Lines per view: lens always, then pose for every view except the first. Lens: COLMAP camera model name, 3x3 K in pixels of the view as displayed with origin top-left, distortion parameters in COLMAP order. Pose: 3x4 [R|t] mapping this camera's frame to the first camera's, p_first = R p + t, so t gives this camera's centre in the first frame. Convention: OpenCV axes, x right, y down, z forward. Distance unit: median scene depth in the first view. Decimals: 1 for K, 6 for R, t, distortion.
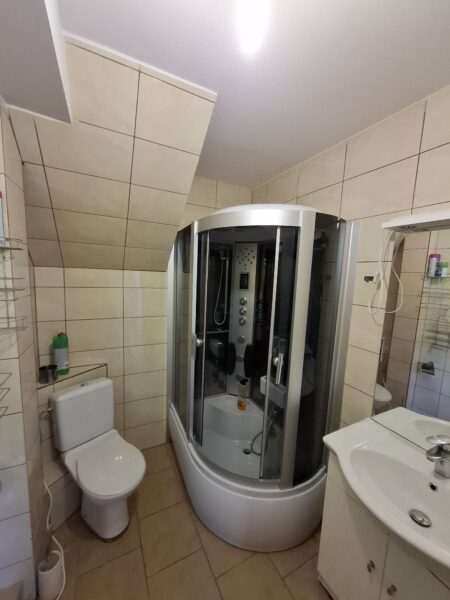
lens RADIAL K [[236.1, 0, 225.0], [0, 236.1, 300.0], [0, 0, 1]] dist [-0.000254, 0.000309]
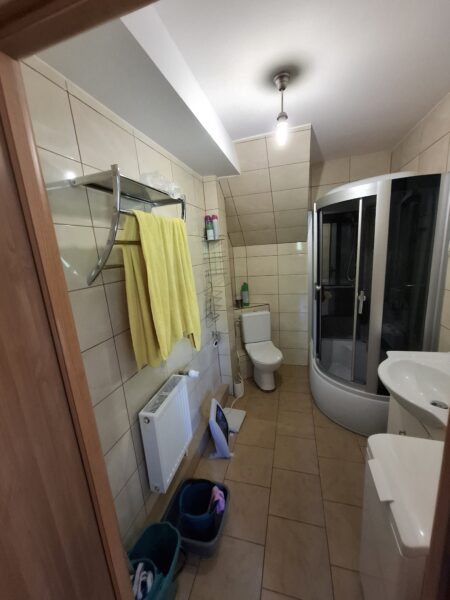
lens RADIAL K [[236.1, 0, 225.0], [0, 236.1, 300.0], [0, 0, 1]] dist [-0.000254, 0.000309]
pose [[0.718765, 0.053896, -0.693161, 0.525679], [0.021682, 0.994768, 0.099830, 0.100232], [0.694915, -0.086784, 0.713836, -0.471443]]
